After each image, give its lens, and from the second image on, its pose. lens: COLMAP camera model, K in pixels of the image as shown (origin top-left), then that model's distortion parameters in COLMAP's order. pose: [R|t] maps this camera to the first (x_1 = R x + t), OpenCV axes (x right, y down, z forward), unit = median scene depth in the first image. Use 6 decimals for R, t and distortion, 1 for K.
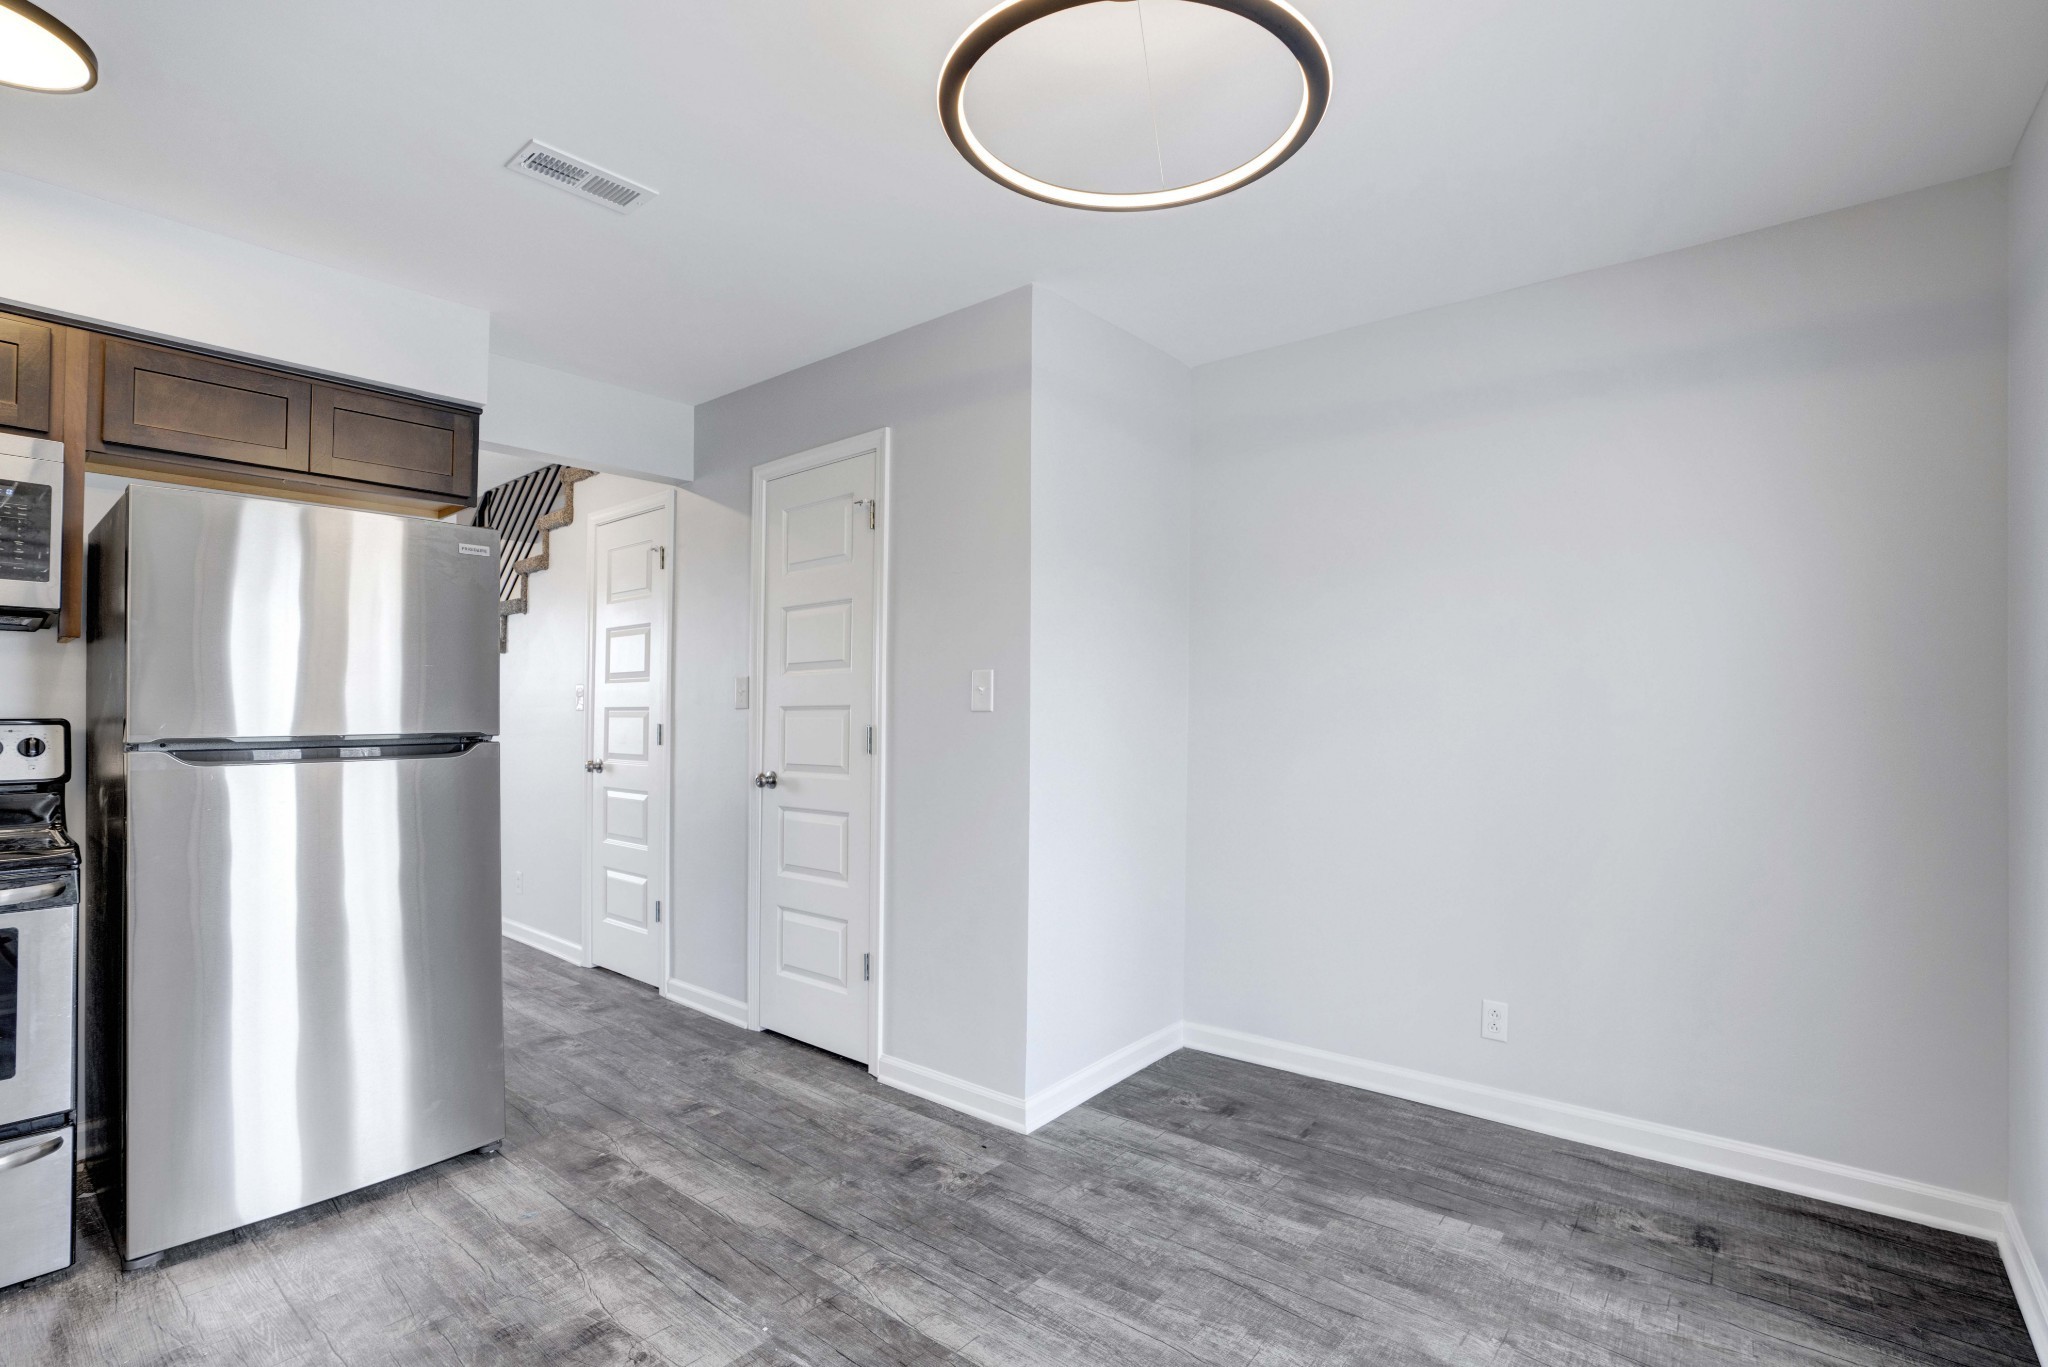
lens RADIAL K [[969.2, 0, 1016.2], [0, 969.2, 703.4], [0, 0, 1]] dist [-0.073654, 0.031012]
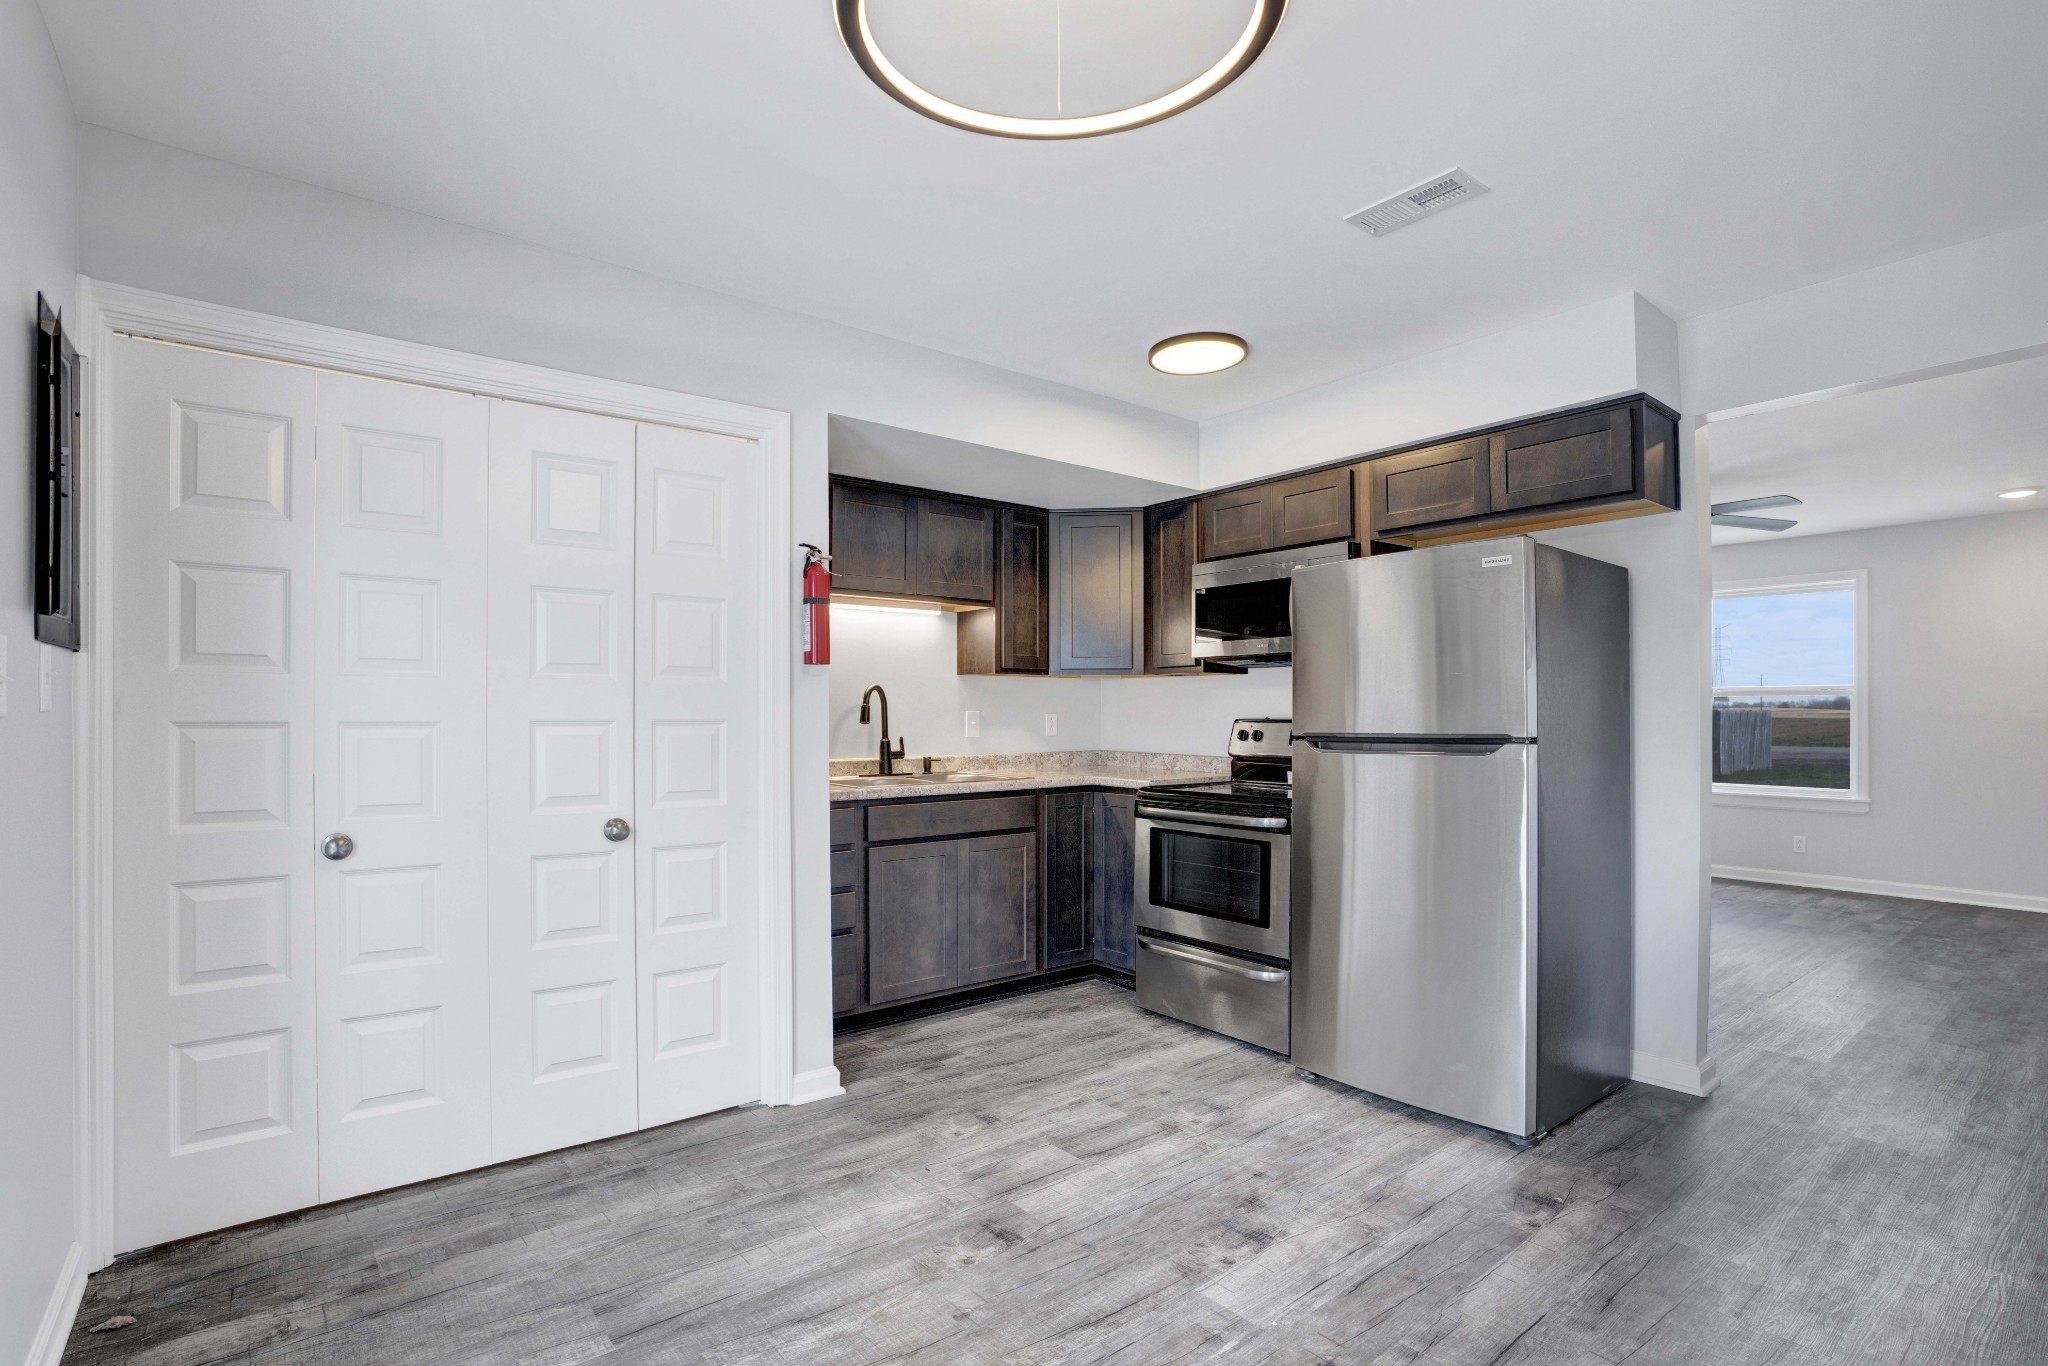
lens RADIAL K [[969.2, 0, 1016.2], [0, 969.2, 702.9], [0, 0, 1]] dist [-0.073654, 0.031012]
pose [[-0.220526, -0.021758, -0.975138, 0.592846], [0.003663, 0.999726, -0.023135, 0.019280], [0.975374, -0.008674, -0.220385, 0.724730]]
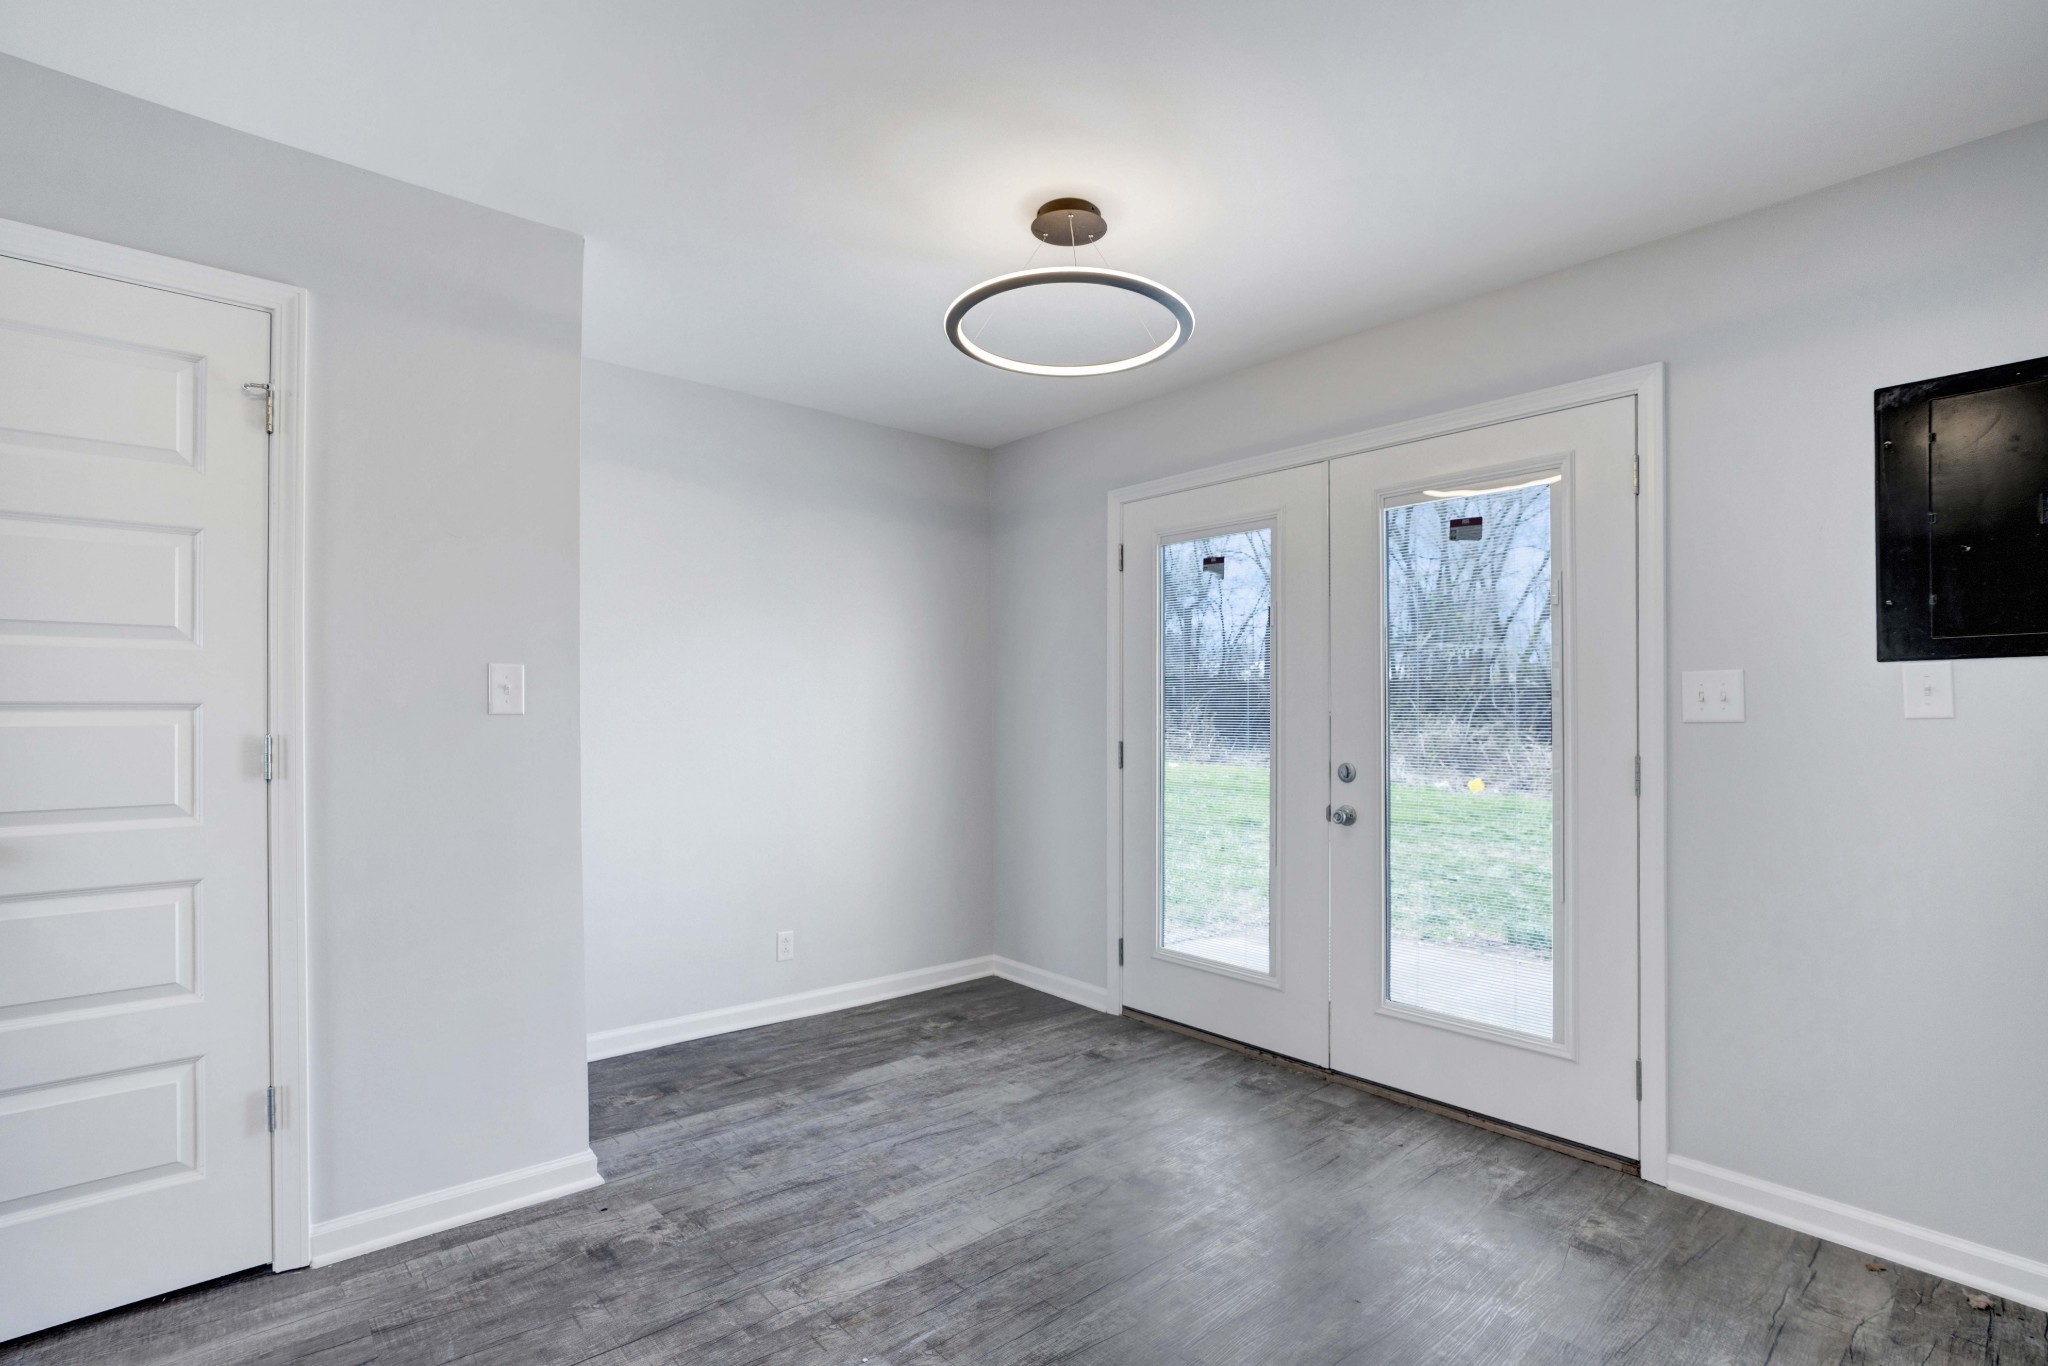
lens RADIAL K [[969.2, 0, 1016.2], [0, 969.2, 702.9], [0, 0, 1]] dist [-0.073654, 0.031012]
pose [[0.166666, 0.010483, 0.985958, -0.900900], [-0.005262, 0.999939, -0.009742, 0.004345], [-0.985999, -0.003564, 0.166711, 0.523561]]
